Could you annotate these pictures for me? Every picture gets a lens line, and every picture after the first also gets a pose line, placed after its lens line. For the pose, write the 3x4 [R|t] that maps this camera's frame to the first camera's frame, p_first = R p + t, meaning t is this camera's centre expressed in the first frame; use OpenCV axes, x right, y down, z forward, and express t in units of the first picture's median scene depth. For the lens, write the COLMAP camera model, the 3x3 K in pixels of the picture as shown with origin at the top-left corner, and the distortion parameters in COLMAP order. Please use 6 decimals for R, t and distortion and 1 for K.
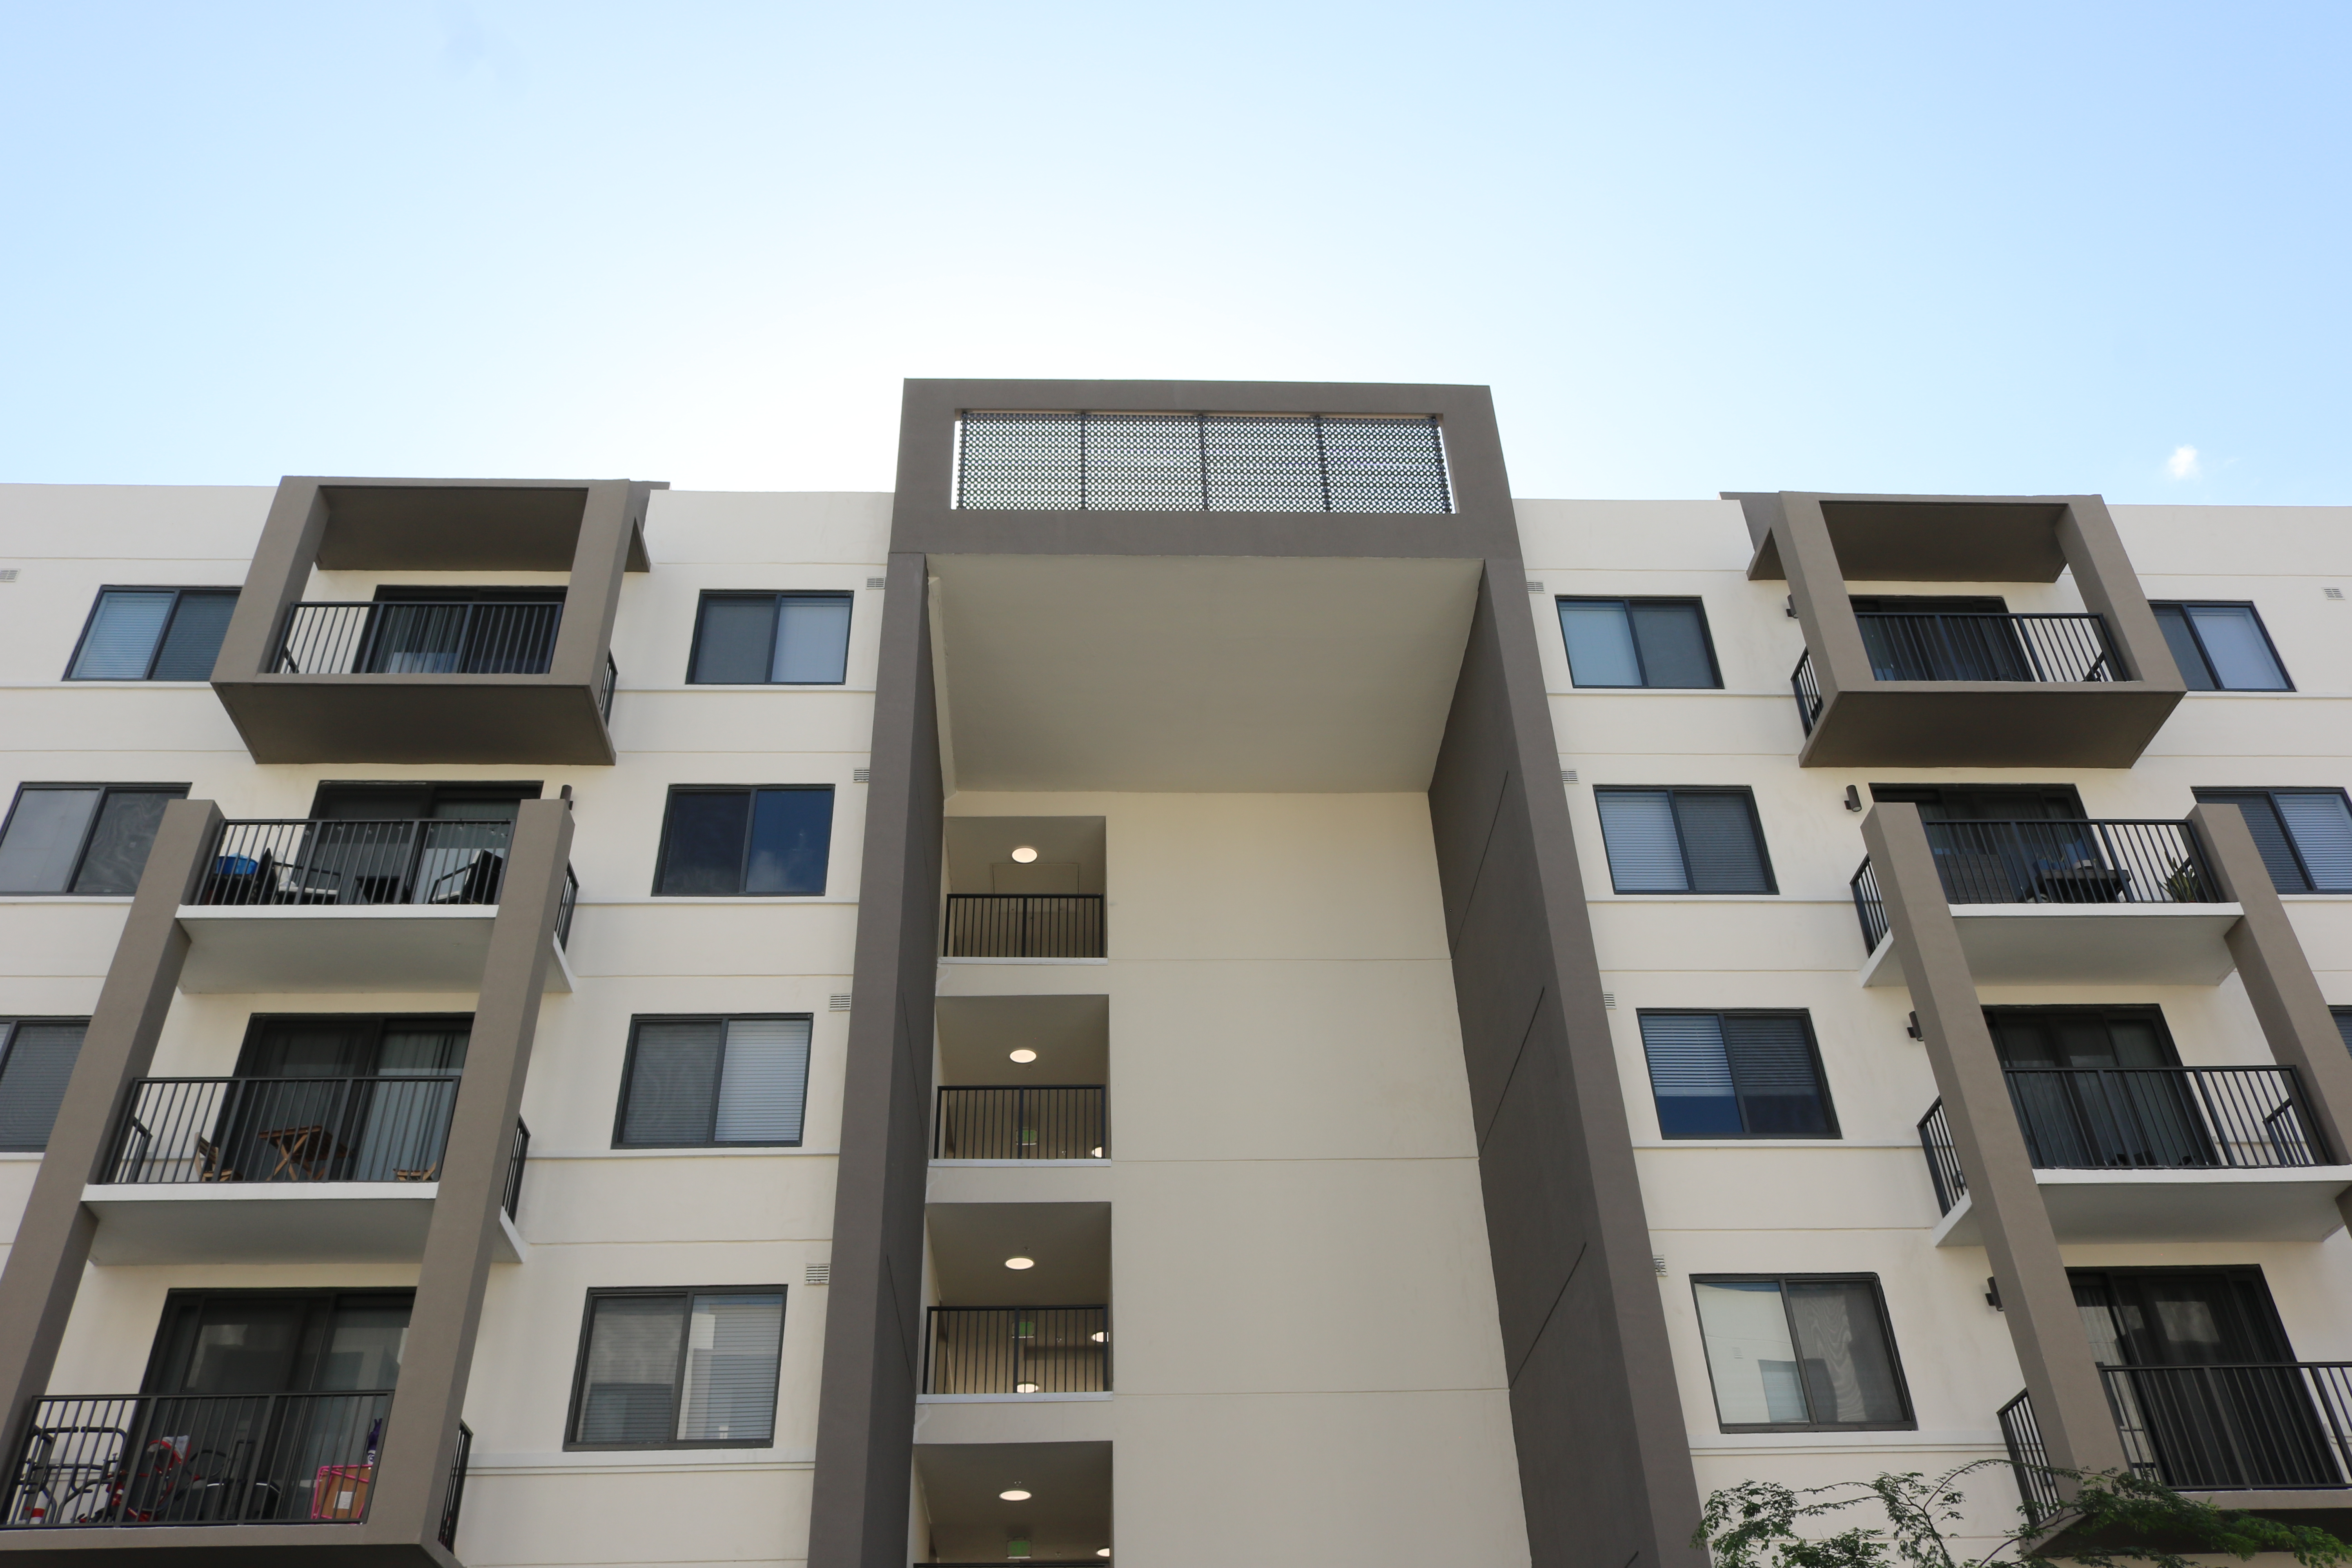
lens RADIAL K [[1987.5, 0, 1184.4], [0, 1987.5, 782.2], [0, 0, 1]] dist [-0.003784, -0.007303]
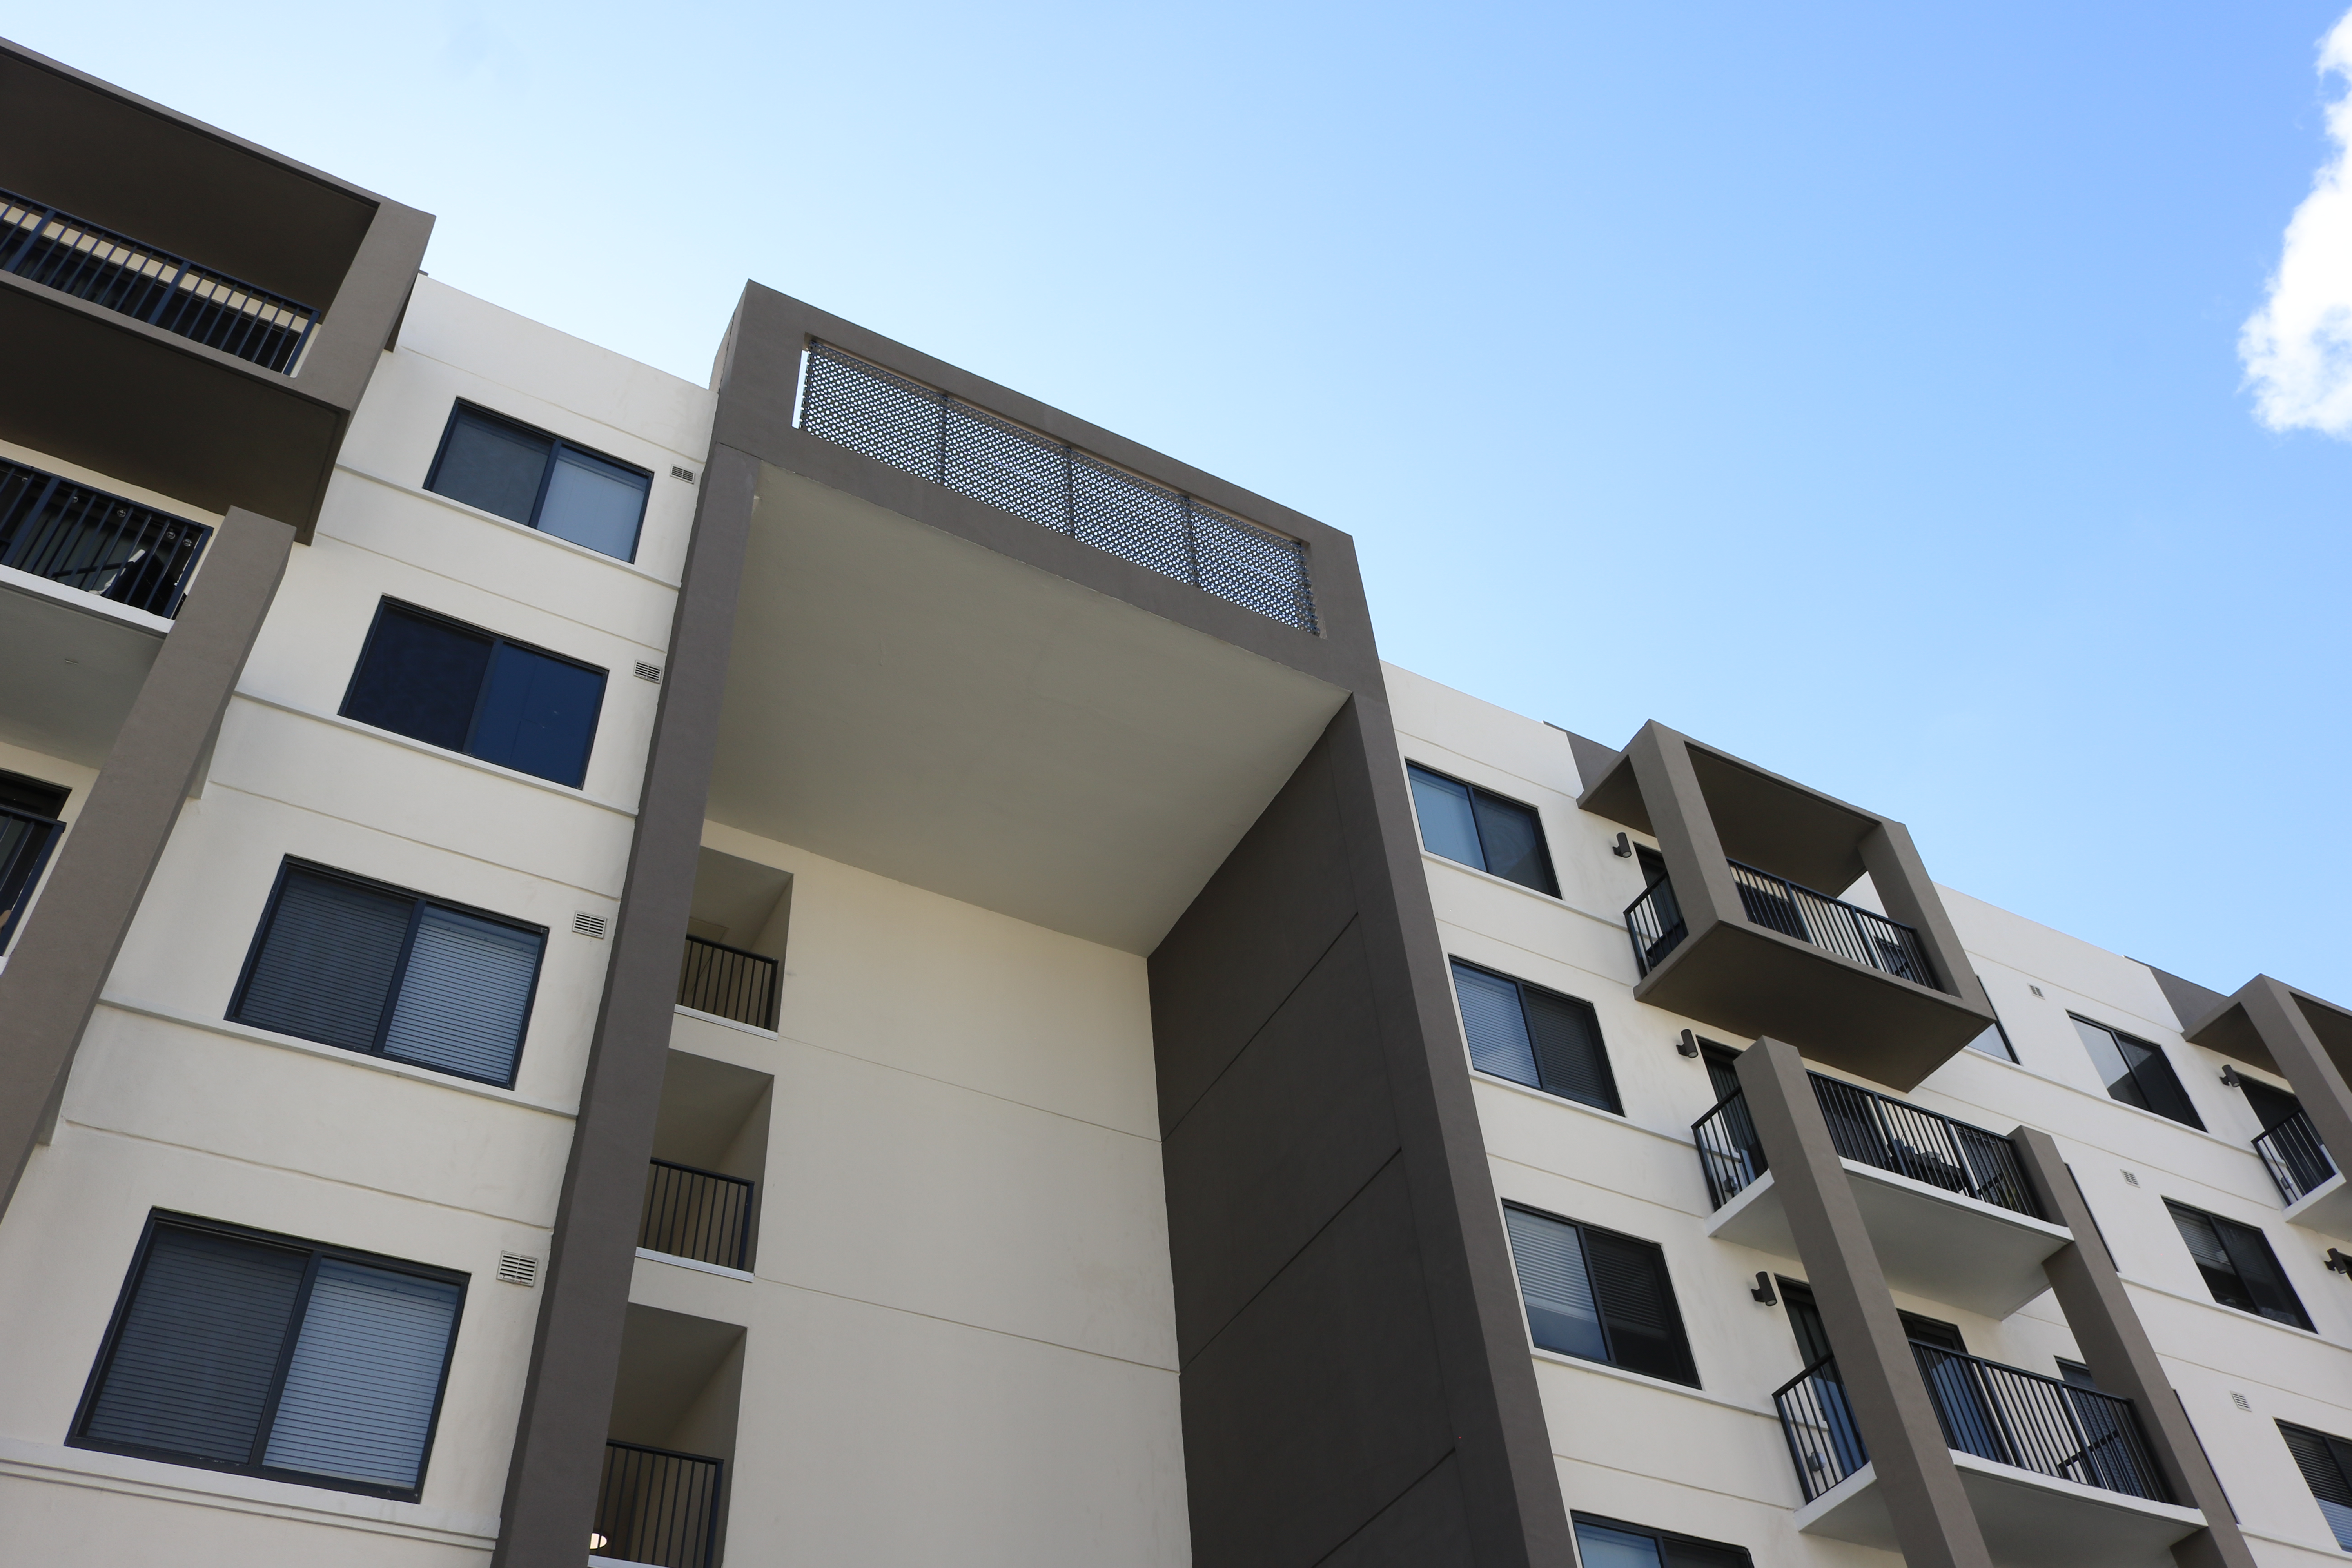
lens RADIAL K [[1987.5, 0, 1182.3], [0, 1987.5, 785.4], [0, 0, 1]] dist [-0.003784, -0.007303]
pose [[0.888224, 0.306624, 0.342112, -0.220132], [-0.229782, 0.941347, -0.247117, 0.172807], [-0.397818, 0.140884, 0.906583, 0.232703]]
